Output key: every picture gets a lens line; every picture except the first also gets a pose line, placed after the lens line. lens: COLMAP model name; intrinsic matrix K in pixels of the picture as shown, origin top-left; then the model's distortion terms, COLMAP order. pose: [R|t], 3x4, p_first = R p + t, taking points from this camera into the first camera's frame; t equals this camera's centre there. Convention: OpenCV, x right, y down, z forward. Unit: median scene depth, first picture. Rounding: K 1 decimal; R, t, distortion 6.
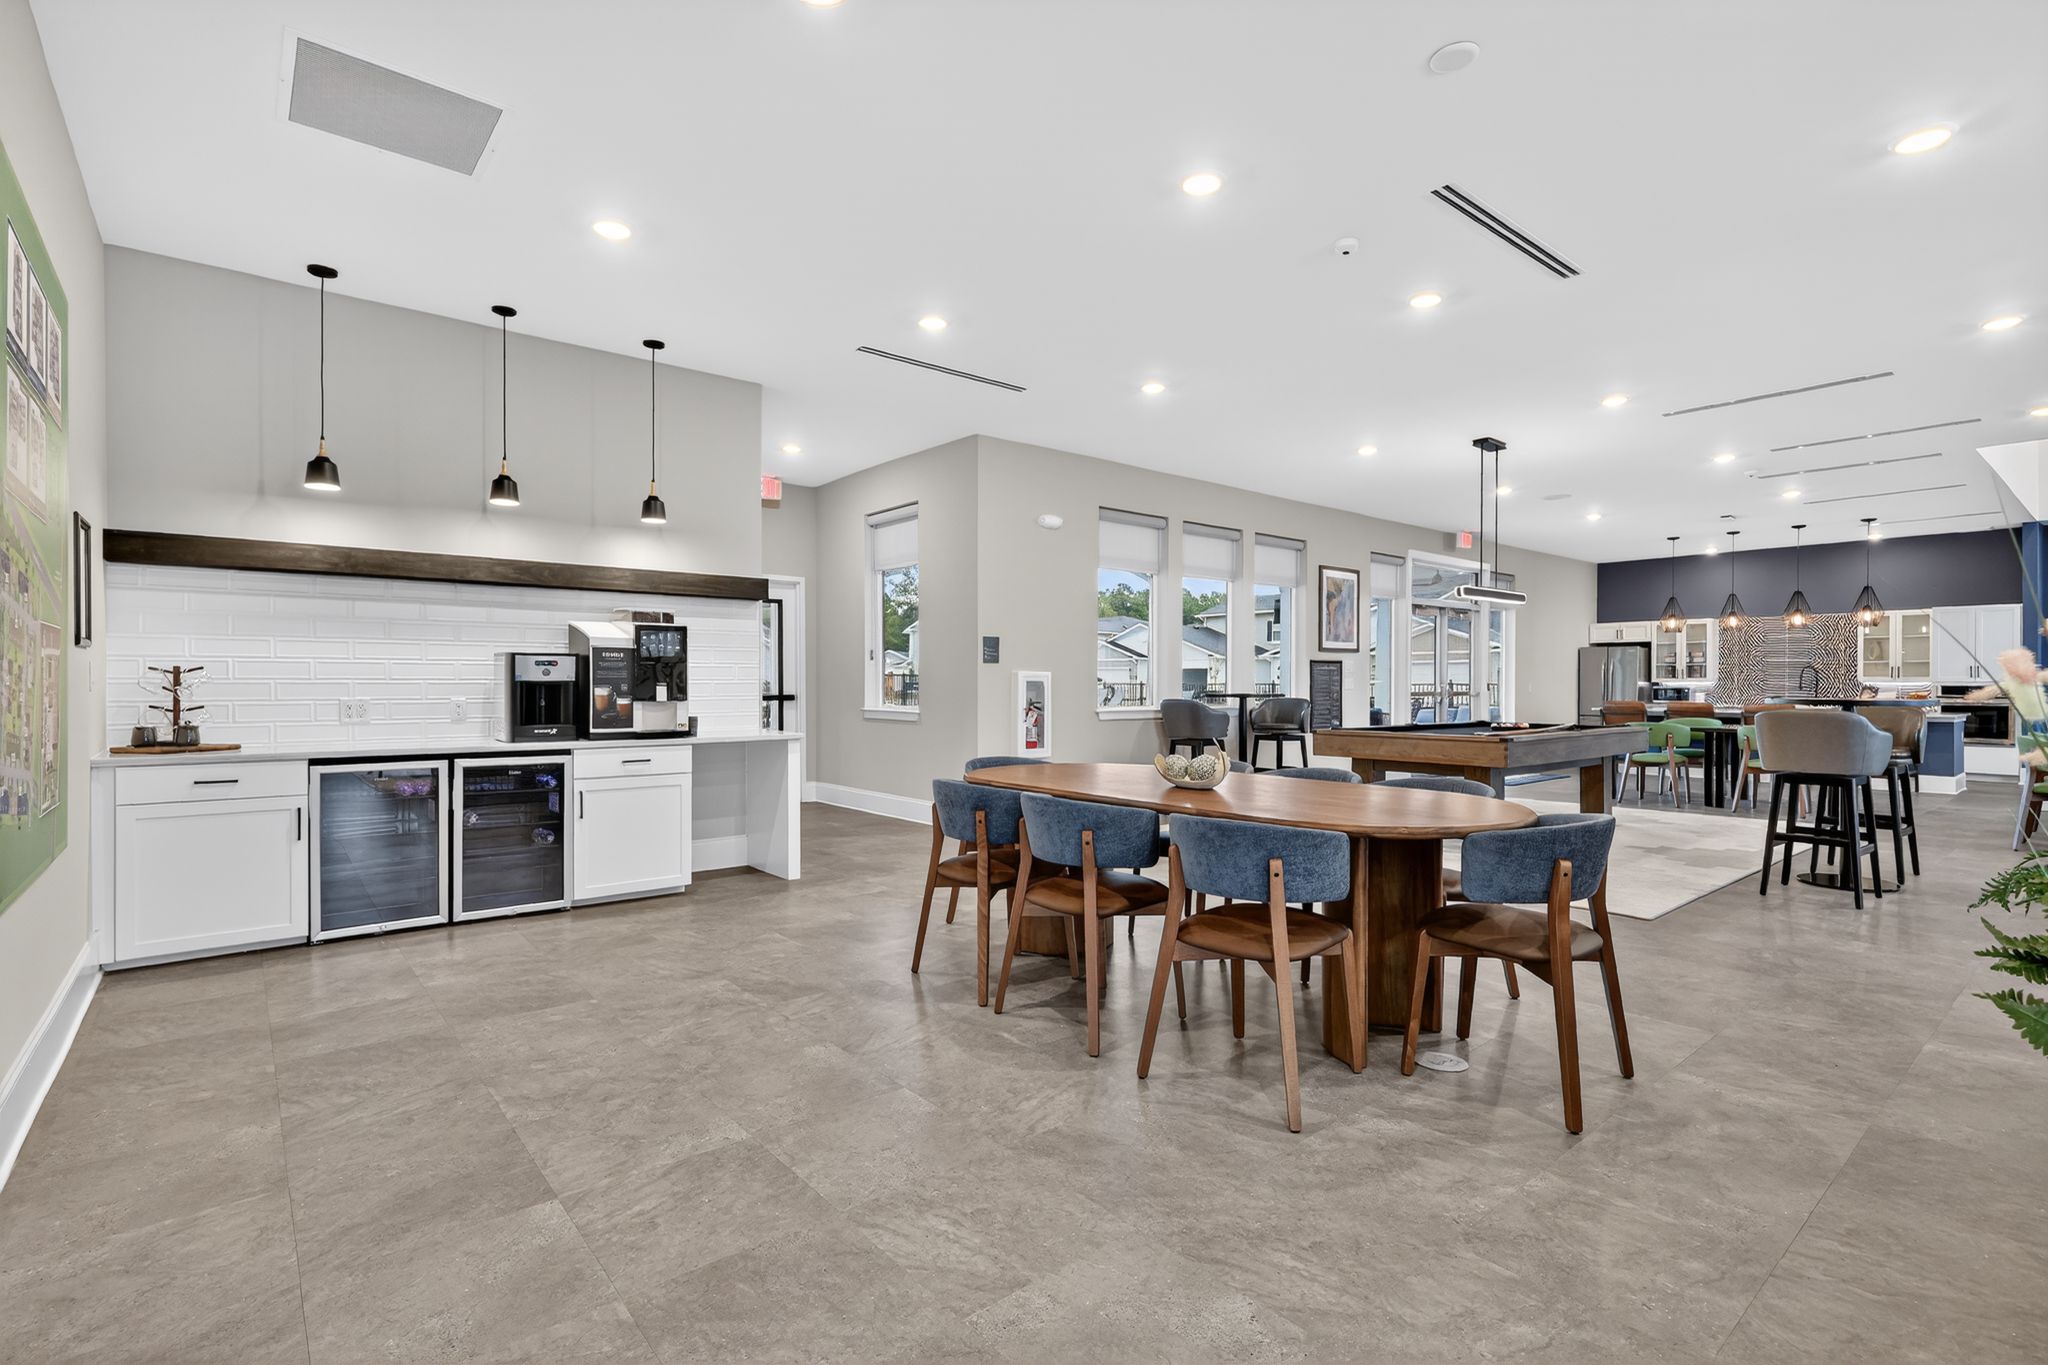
lens RADIAL K [[956.4, 0, 1021.4], [0, 956.4, 671.1], [0, 0, 1]] dist [0.000000, -0.000037]
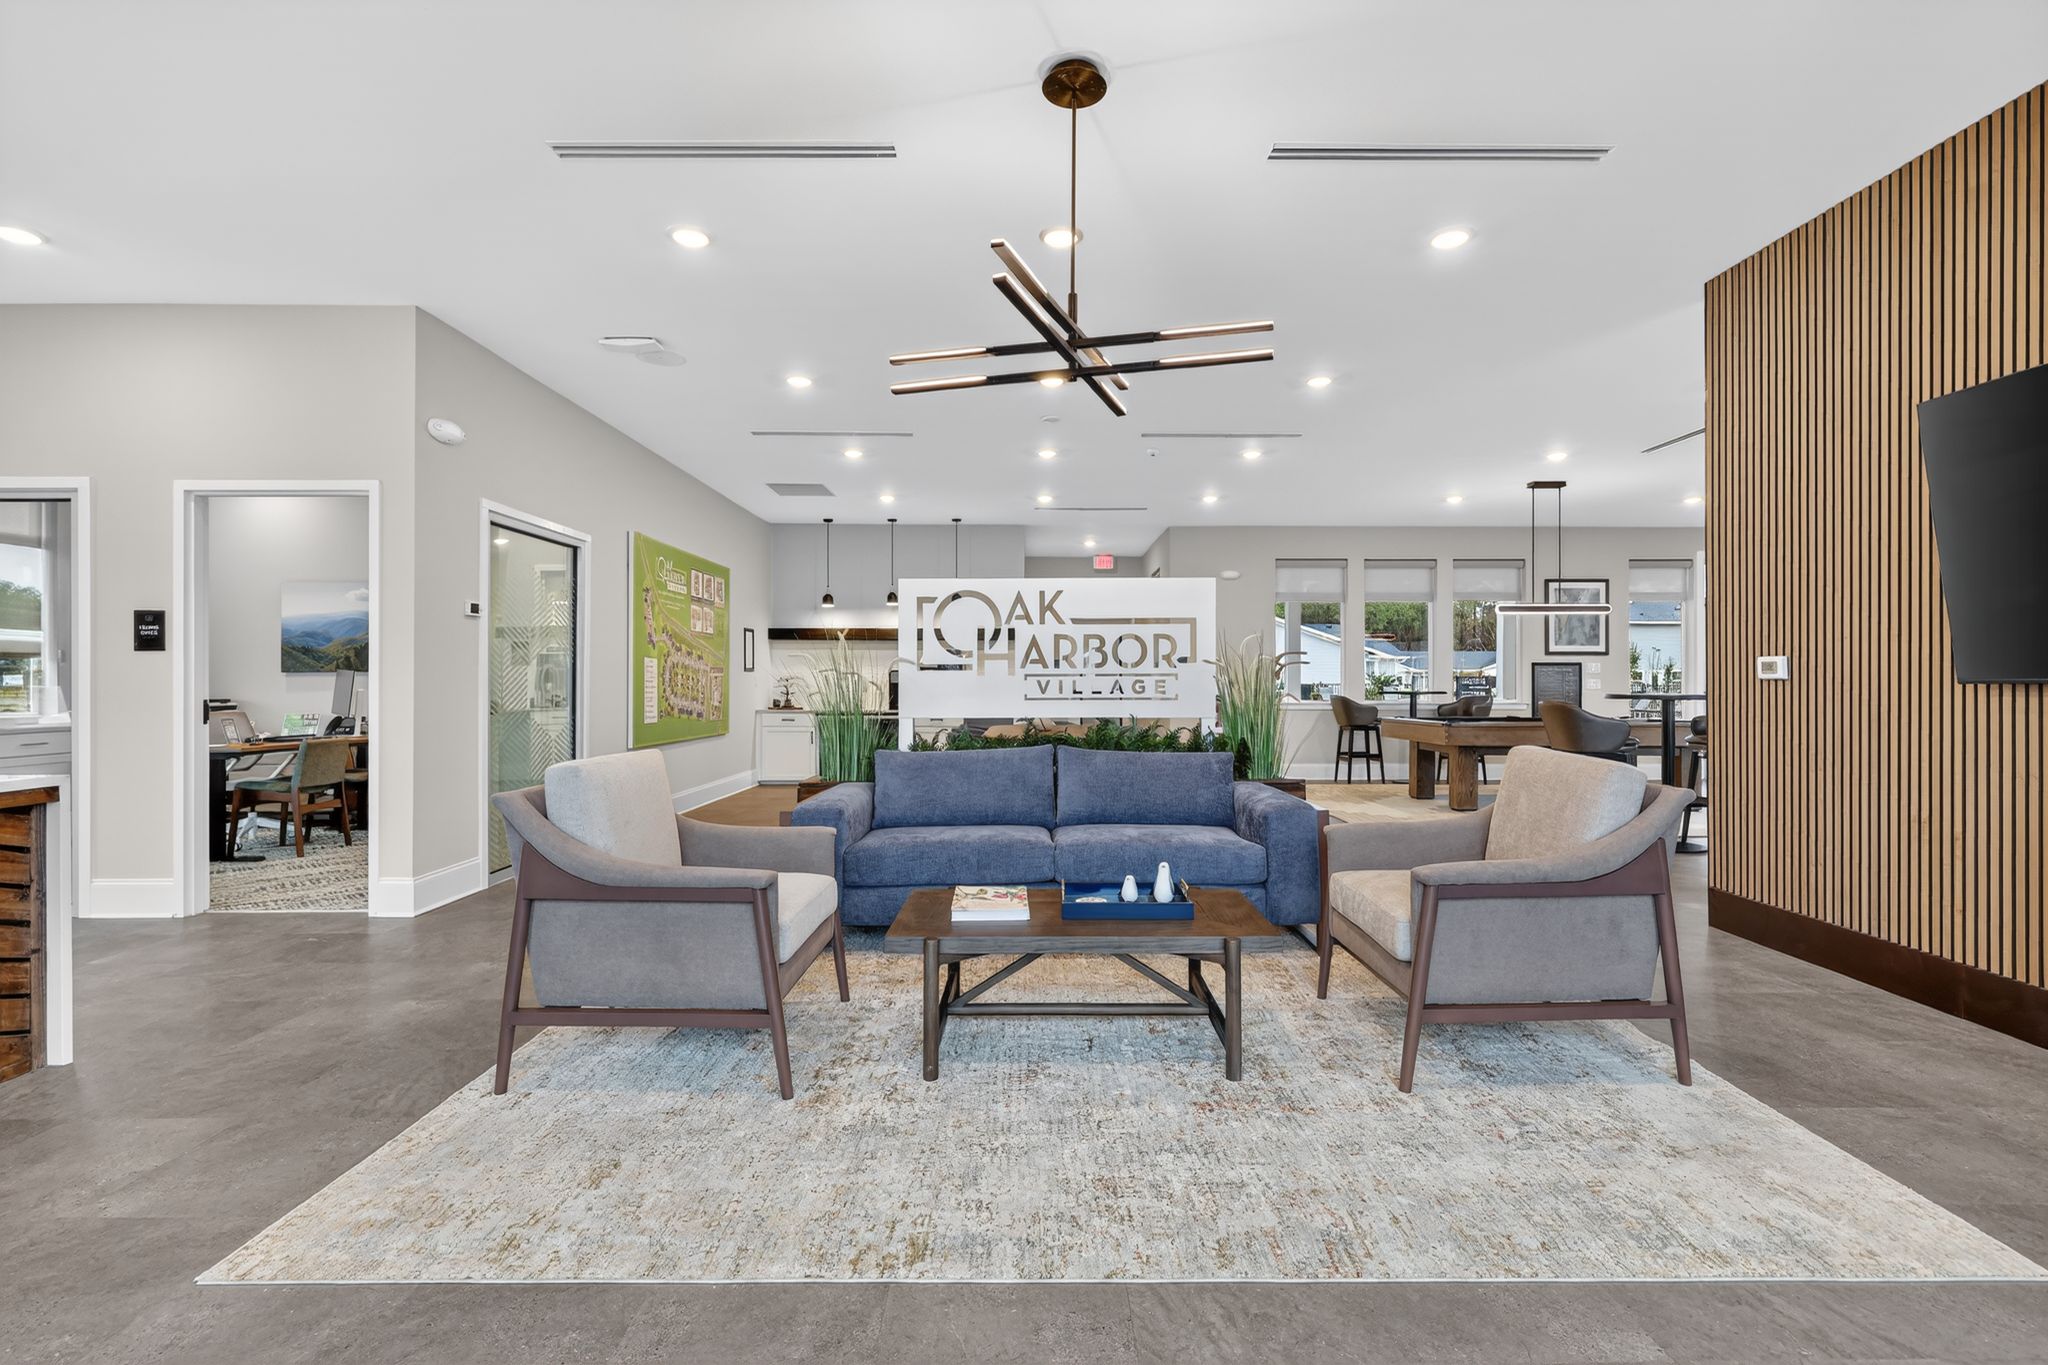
lens RADIAL K [[977.1, 0, 1024.0], [0, 977.1, 682.5], [0, 0, 1]] dist [0.000115, -0.000107]
pose [[0.774029, -0.013213, -0.633012, 0.633547], [0.009934, 0.999913, -0.008724, 0.017859], [0.633072, 0.000464, 0.774093, -0.325071]]
